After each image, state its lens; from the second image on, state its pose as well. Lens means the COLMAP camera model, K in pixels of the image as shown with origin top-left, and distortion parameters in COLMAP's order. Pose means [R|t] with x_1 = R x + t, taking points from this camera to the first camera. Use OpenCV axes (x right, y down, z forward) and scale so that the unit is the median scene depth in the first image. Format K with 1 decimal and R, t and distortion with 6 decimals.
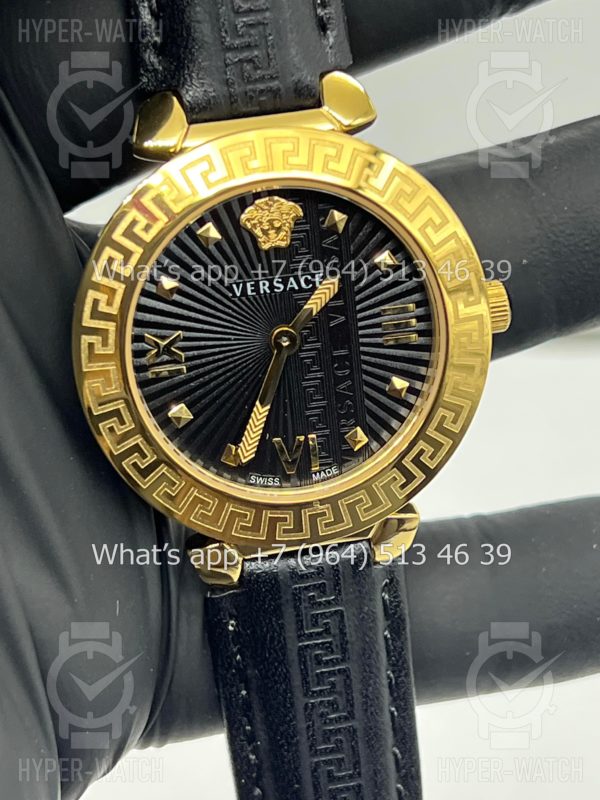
lens RADIAL K [[1805.1, 0, 300.1], [0, 1805.1, 399.2], [0, 0, 1]] dist [-0.000942, 0.000000]
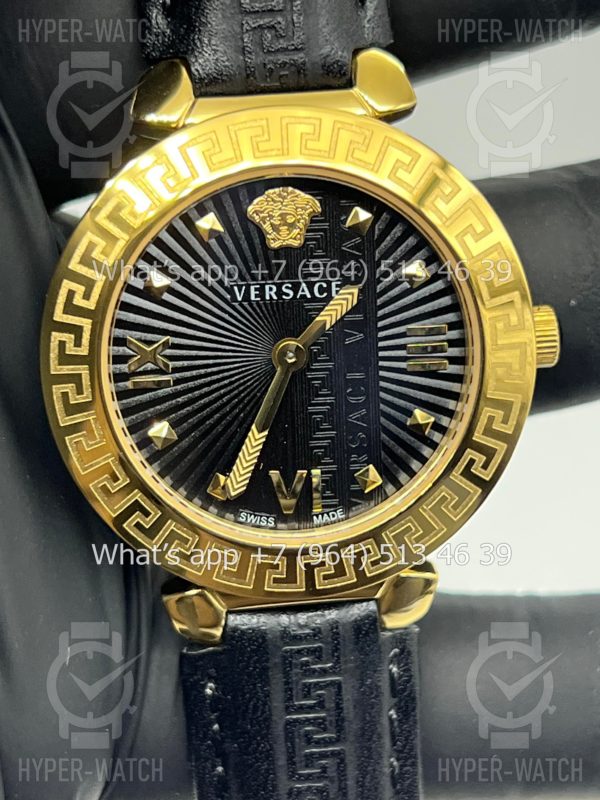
lens RADIAL K [[1805.1, 0, 299.9], [0, 1805.1, 401.0], [0, 0, 1]] dist [-0.000942, 0.000000]
pose [[0.995452, 0.069532, -0.065119, 0.052763], [-0.072917, 0.996026, -0.051134, 0.031713], [0.061305, 0.055650, 0.996567, 0.150319]]
